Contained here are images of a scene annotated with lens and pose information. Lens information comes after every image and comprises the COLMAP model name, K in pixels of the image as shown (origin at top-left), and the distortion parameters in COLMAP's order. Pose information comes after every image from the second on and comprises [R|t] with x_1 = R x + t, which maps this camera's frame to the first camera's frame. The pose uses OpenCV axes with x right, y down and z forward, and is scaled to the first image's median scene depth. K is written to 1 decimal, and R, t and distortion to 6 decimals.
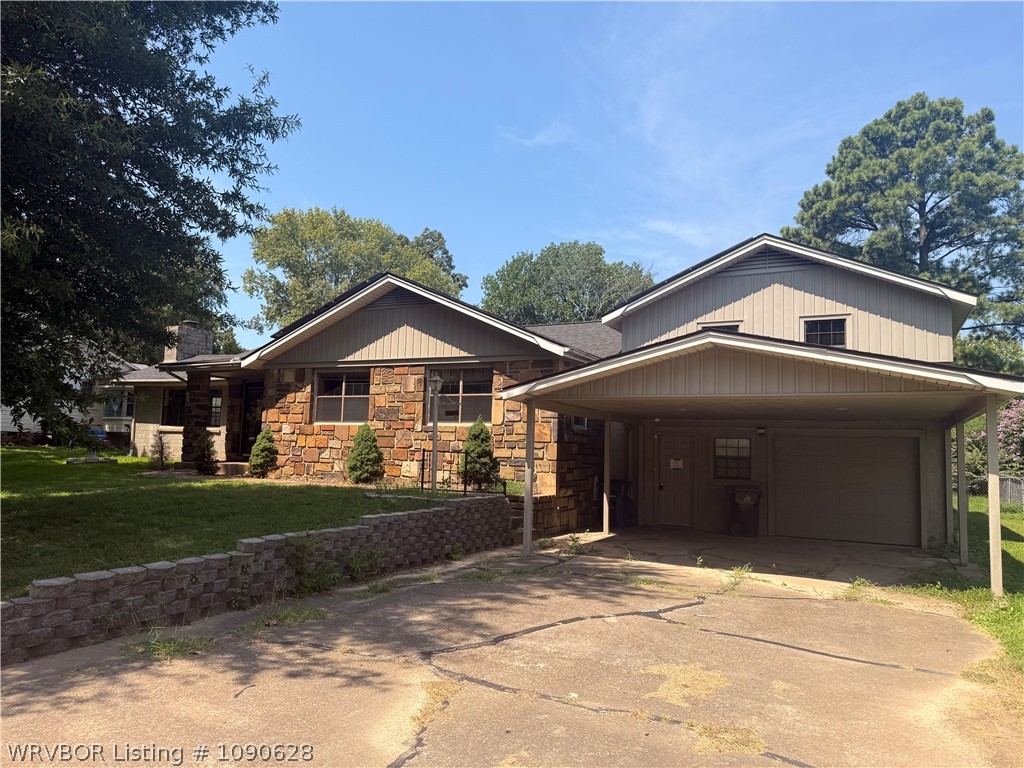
lens RADIAL K [[715.6, 0, 512.0], [0, 715.6, 384.0], [0, 0, 1]] dist [0.033632, -0.030334]
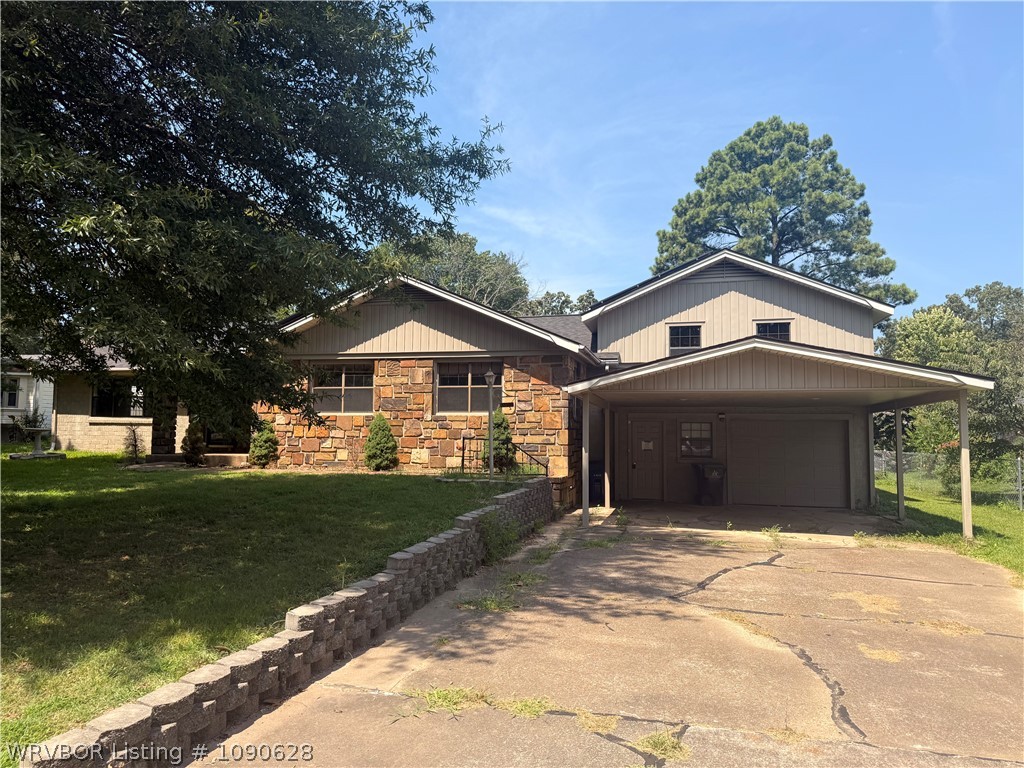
lens RADIAL K [[717.2, 0, 507.2], [0, 717.2, 387.5], [0, 0, 1]] dist [0.058758, -0.078913]
pose [[0.973408, -0.003217, 0.229055, -0.249836], [-0.003414, 0.999587, 0.028550, -0.013580], [-0.229053, -0.028573, 0.972995, -0.064822]]
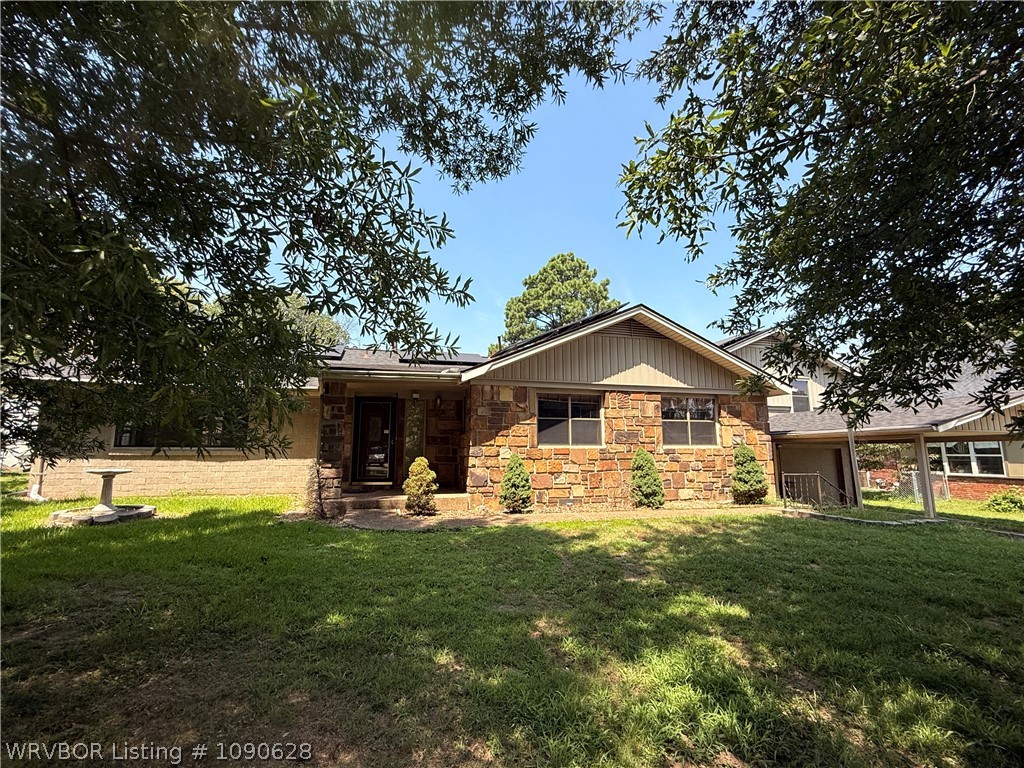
lens RADIAL K [[461.8, 0, 512.0], [0, 461.8, 384.0], [0, 0, 1]] dist [-0.000465, -0.000041]
pose [[0.754920, 0.067006, 0.652385, -0.732207], [-0.040086, 0.997621, -0.056079, 0.008695], [-0.654591, 0.016184, 0.755810, 0.589990]]
